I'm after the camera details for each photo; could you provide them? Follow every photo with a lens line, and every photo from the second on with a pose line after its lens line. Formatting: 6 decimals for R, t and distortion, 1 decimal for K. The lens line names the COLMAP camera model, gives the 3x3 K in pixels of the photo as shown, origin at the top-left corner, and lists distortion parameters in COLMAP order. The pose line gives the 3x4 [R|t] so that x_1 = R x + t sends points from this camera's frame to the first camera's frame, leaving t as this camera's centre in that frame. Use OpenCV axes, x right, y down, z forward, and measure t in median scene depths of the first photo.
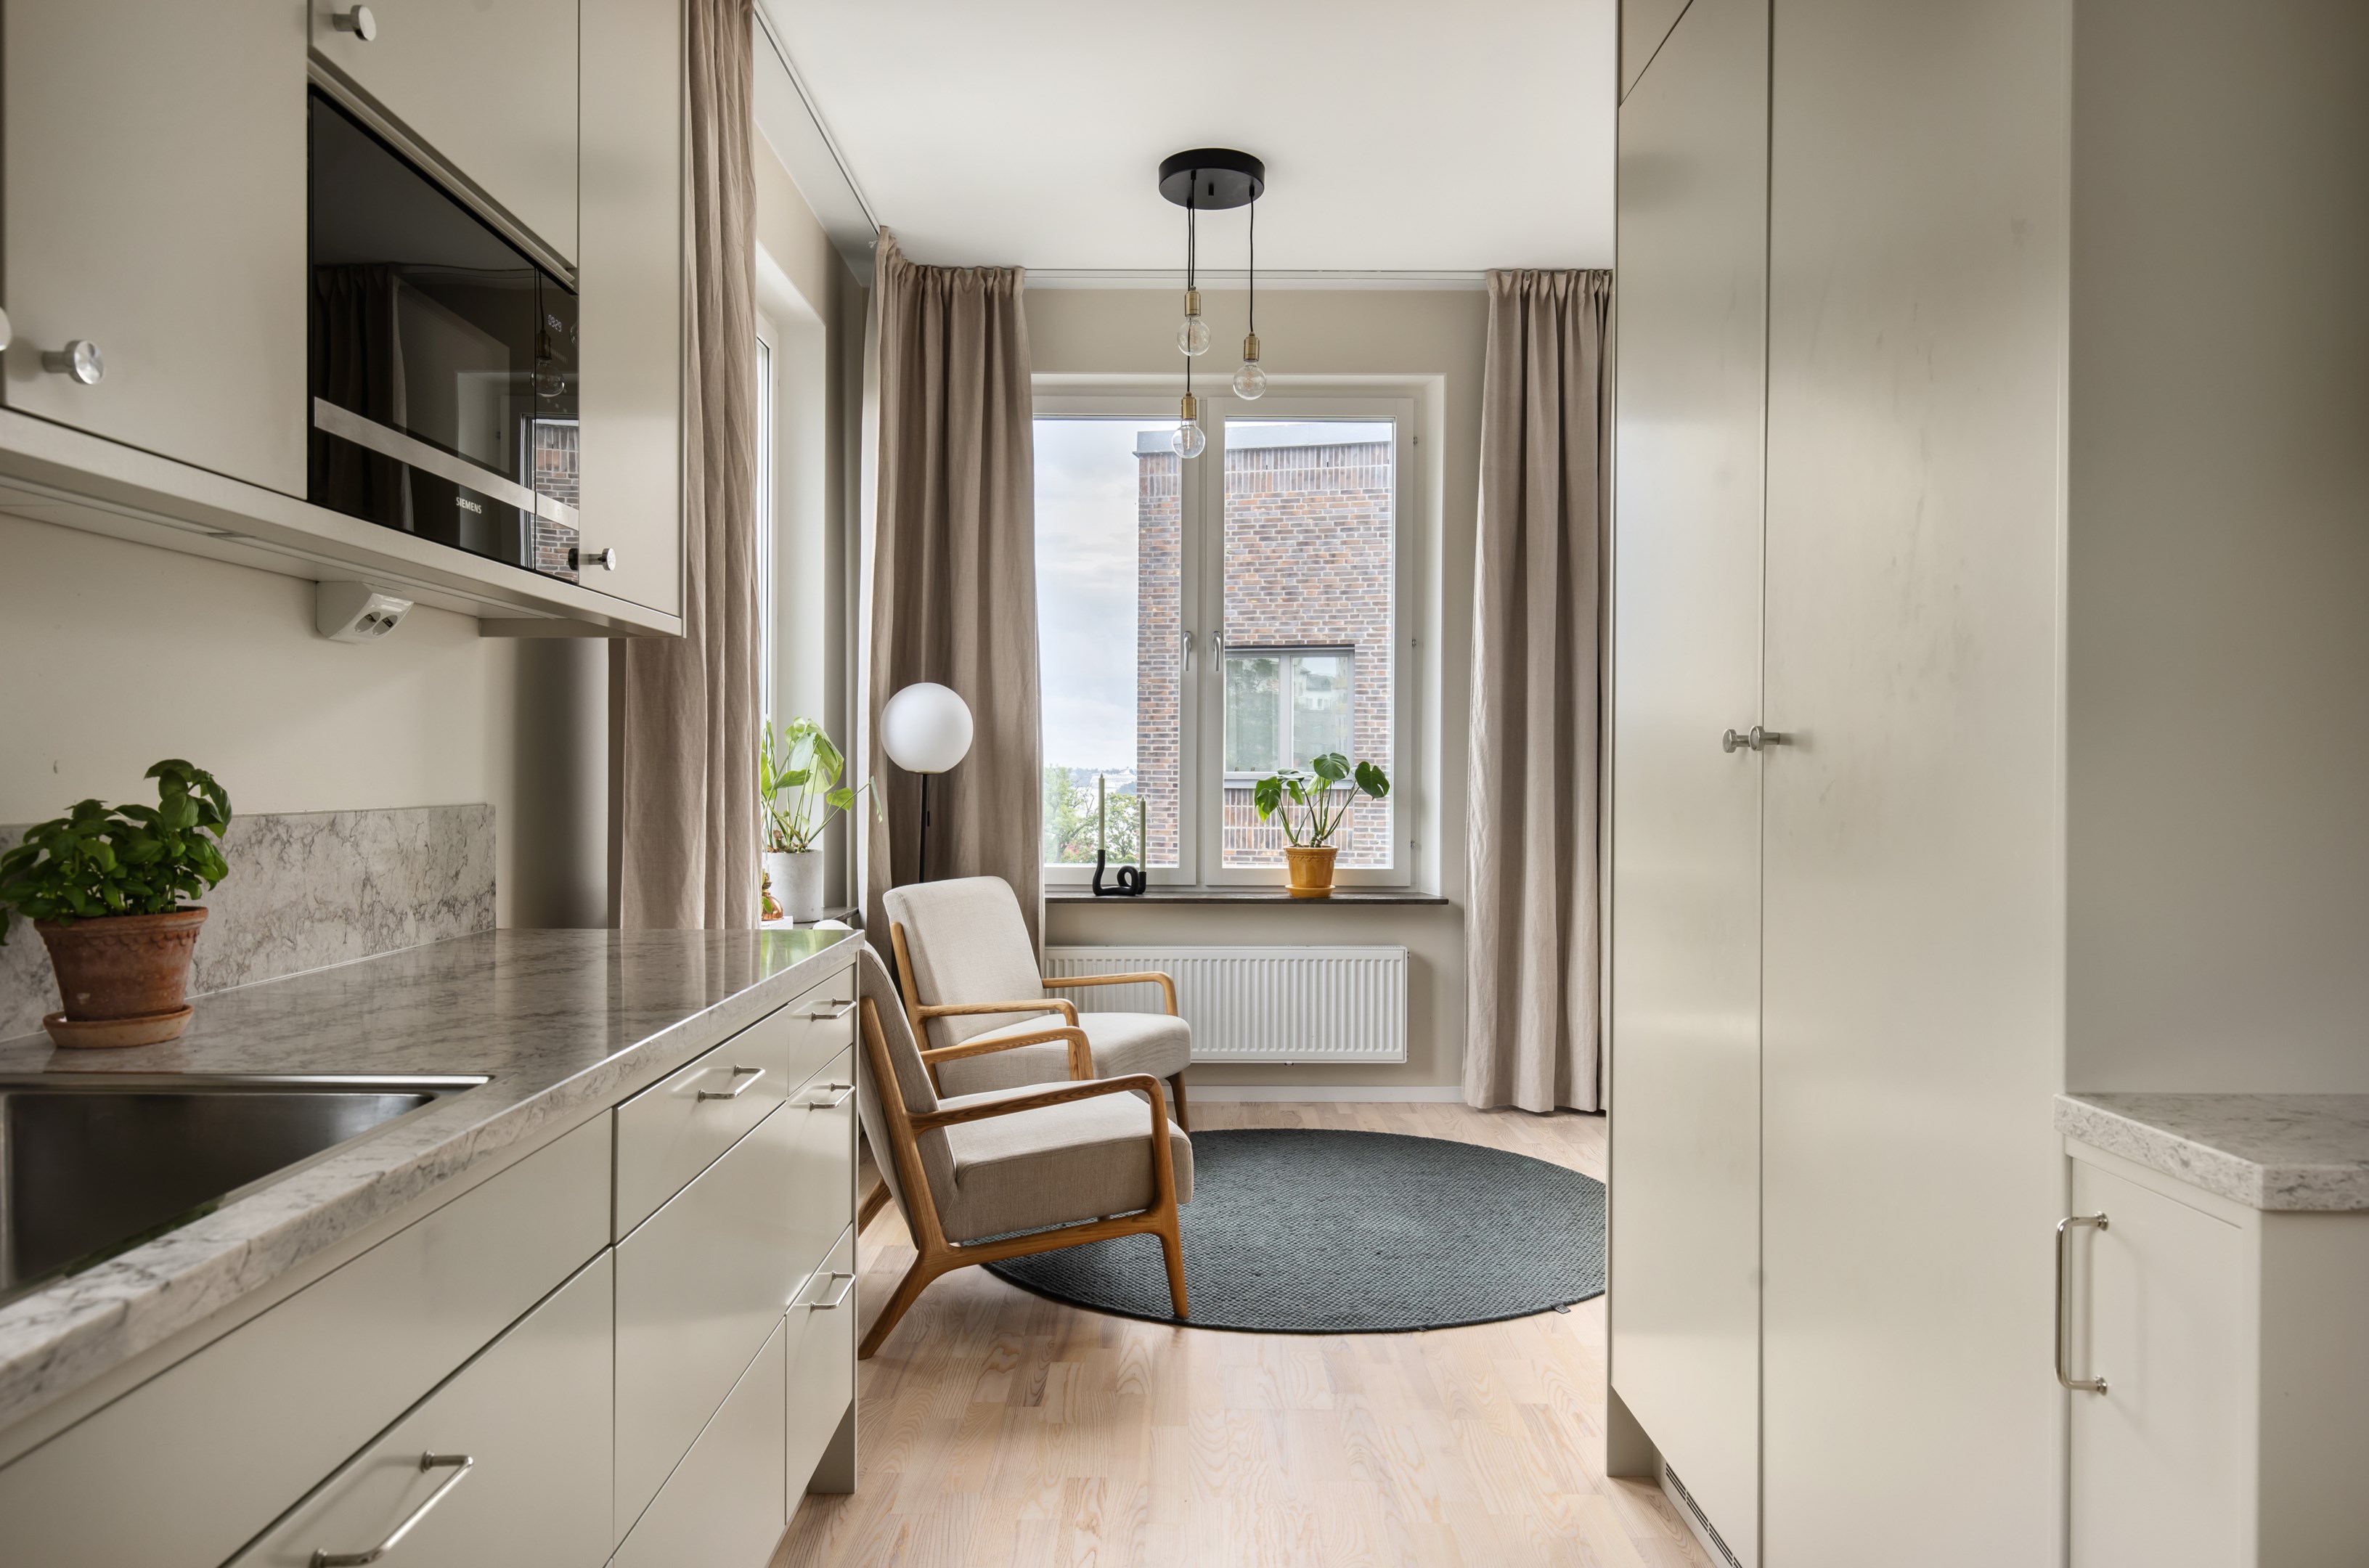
lens RADIAL K [[1463.4, 0, 1183.8], [0, 1463.4, 778.6], [0, 0, 1]] dist [-0.005134, 0.001163]
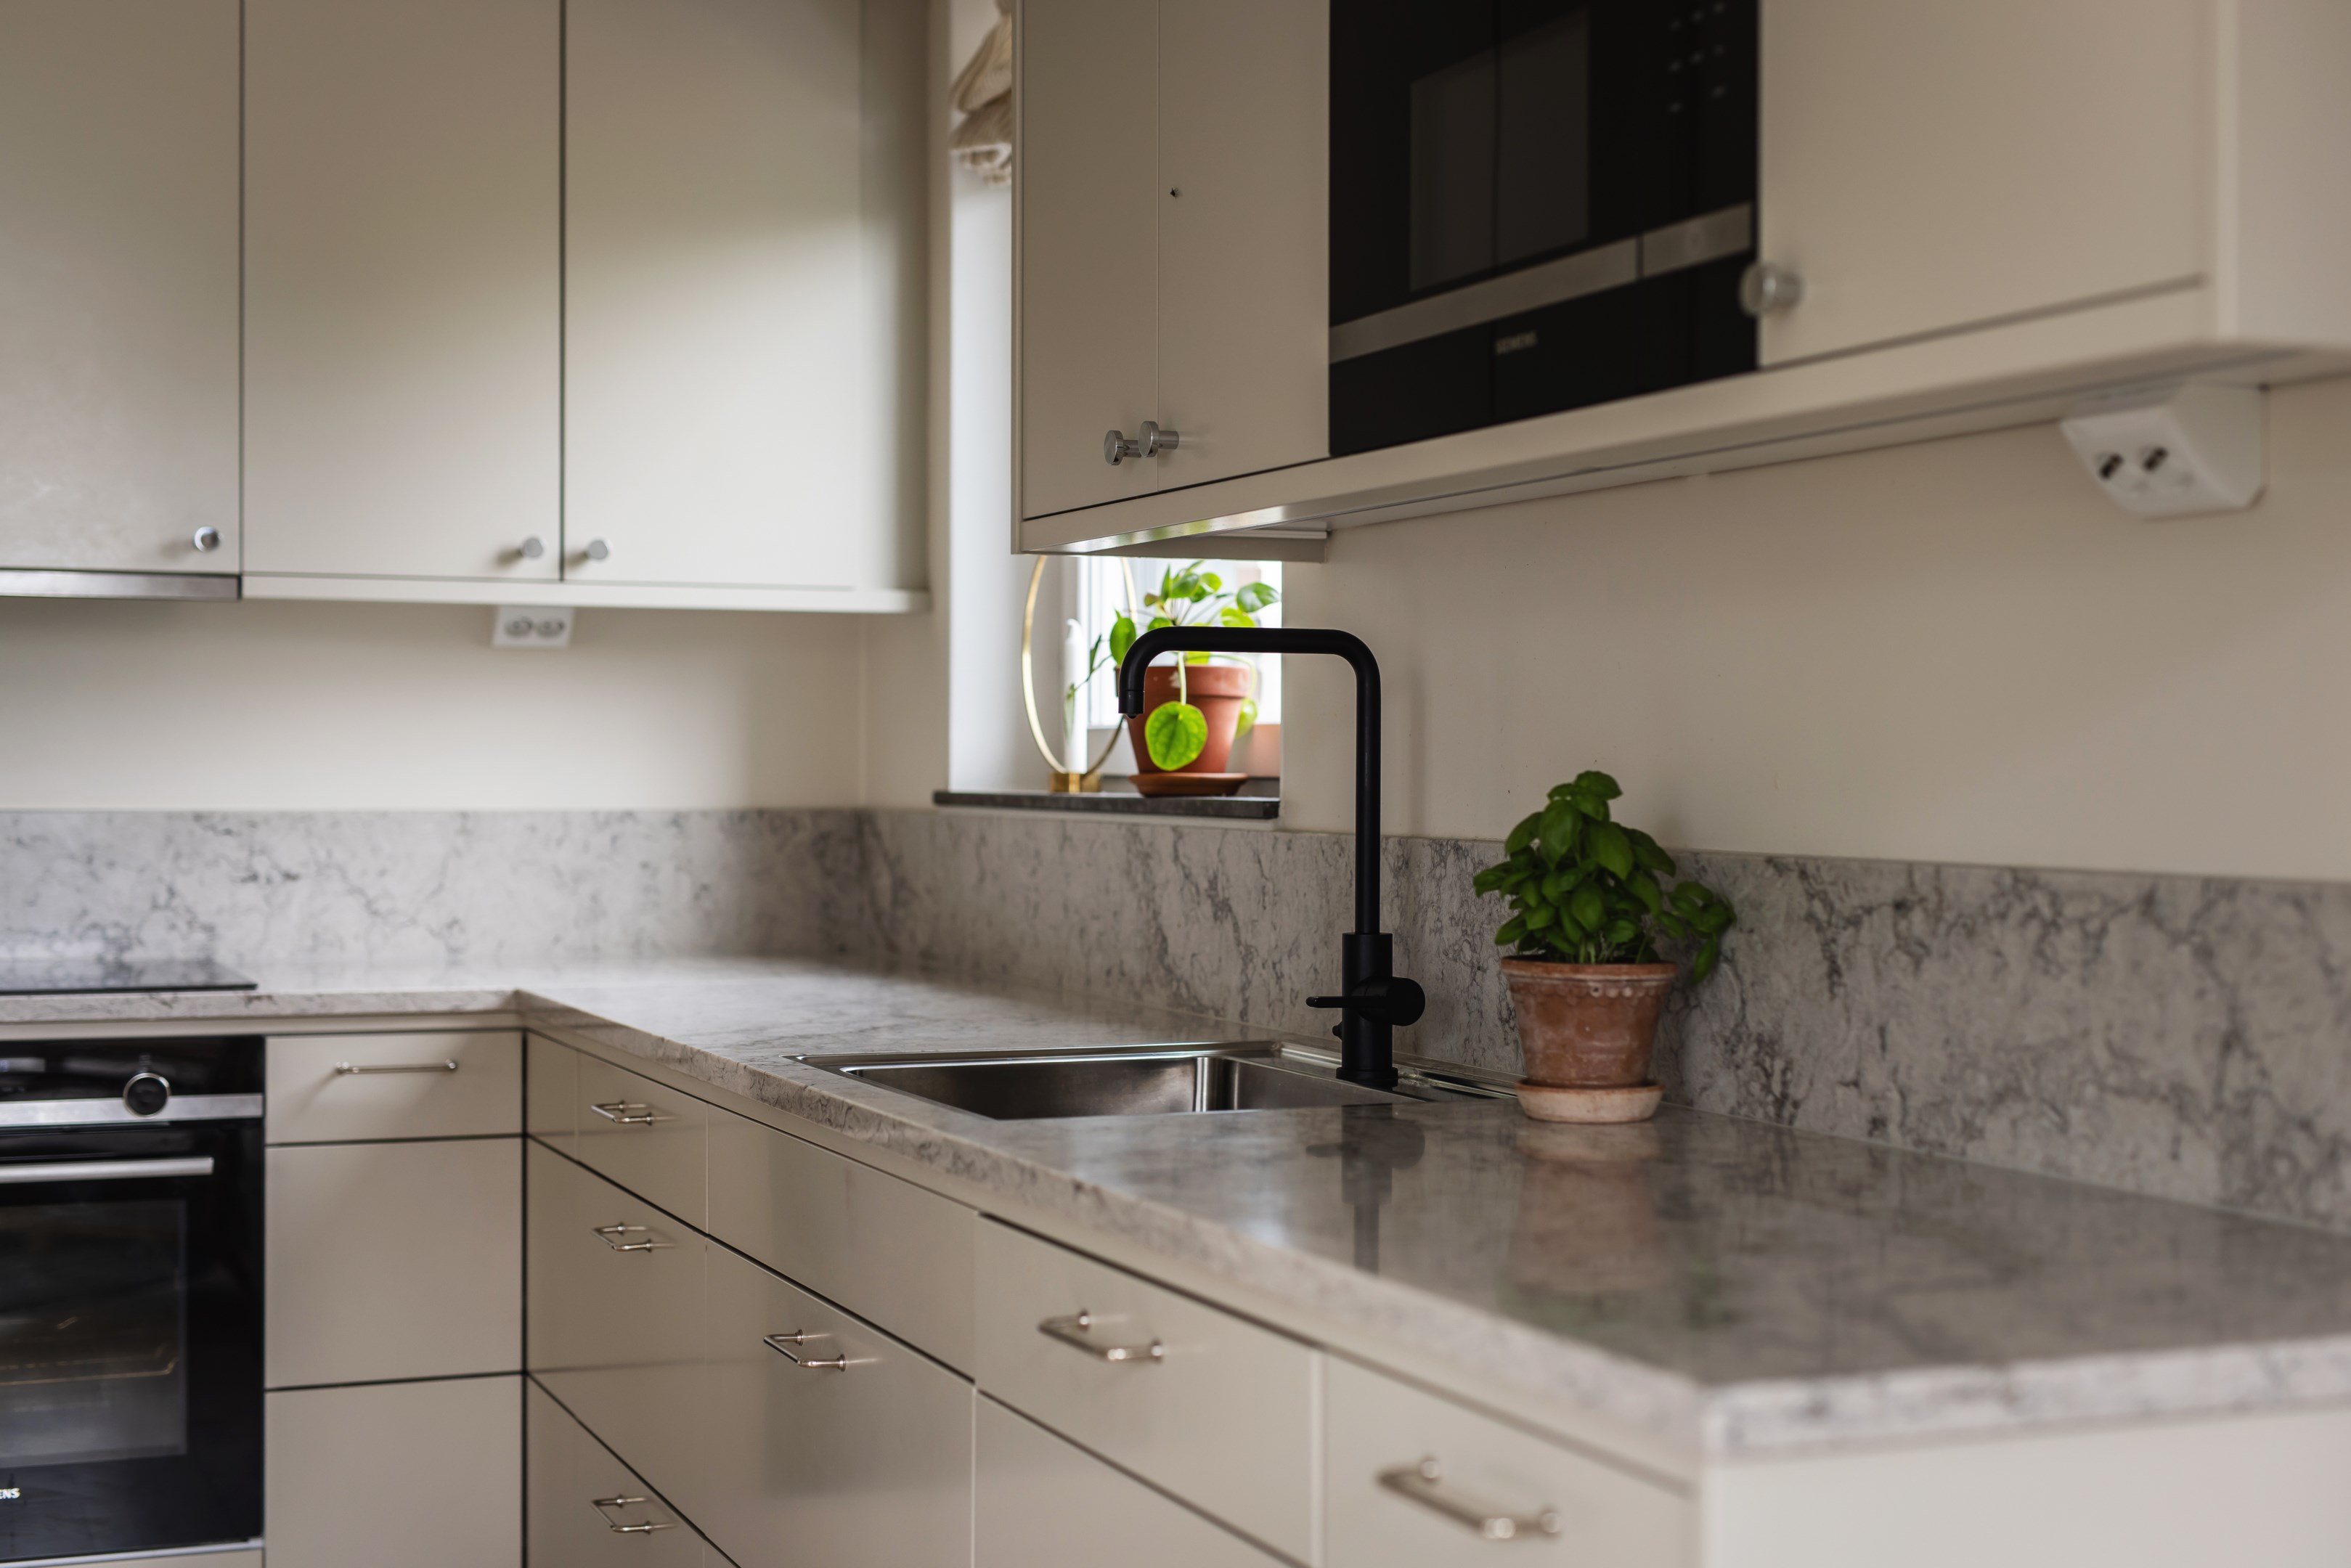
lens RADIAL K [[3287.0, 0, 1227.3], [0, 3287.0, 775.3], [0, 0, 1]] dist [-0.009885, 0.000000]
pose [[-0.923388, -0.007420, -0.383797, 0.111877], [-0.010152, 0.999935, 0.005095, -0.012423], [0.383735, 0.008601, -0.923403, 1.829388]]
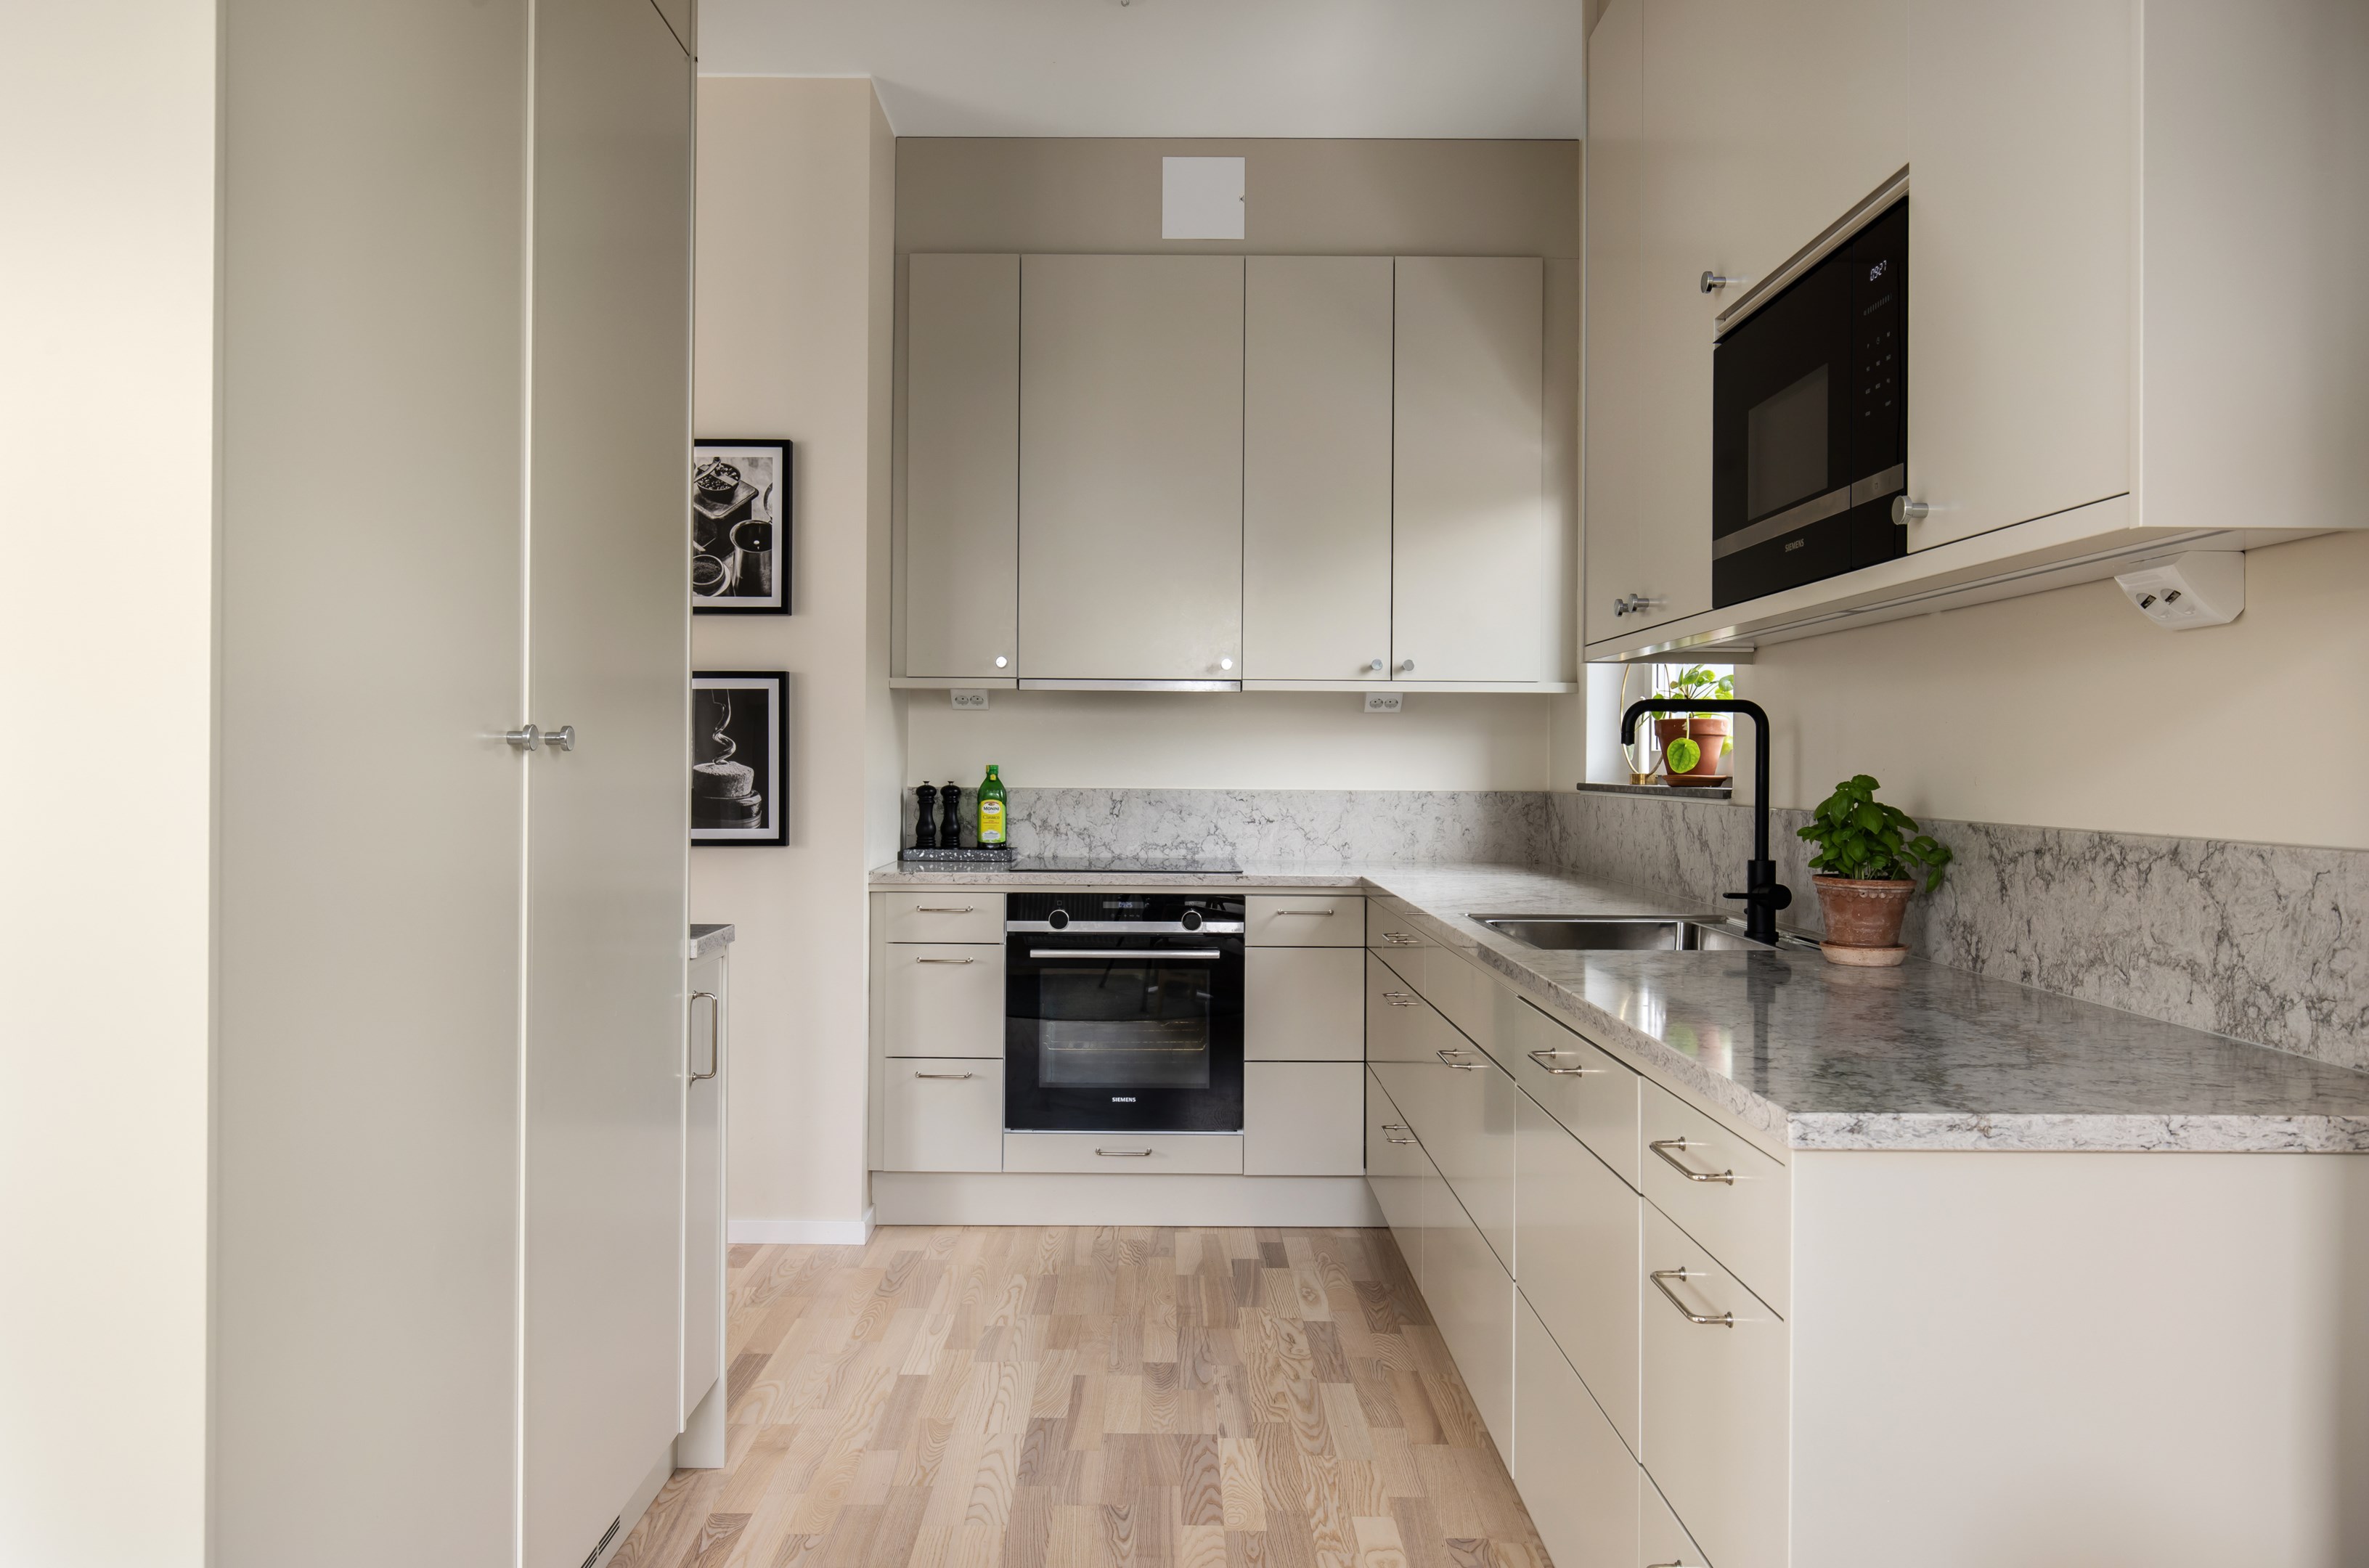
lens RADIAL K [[1609.4, 0, 1167.0], [0, 1609.4, 758.0], [0, 0, 1]] dist [-0.001698, -0.004800]
pose [[-0.999921, -0.012501, 0.001427, -0.011090], [-0.012501, 0.999922, -0.000142, -0.014734], [-0.001425, -0.000160, -0.999999, 1.856287]]
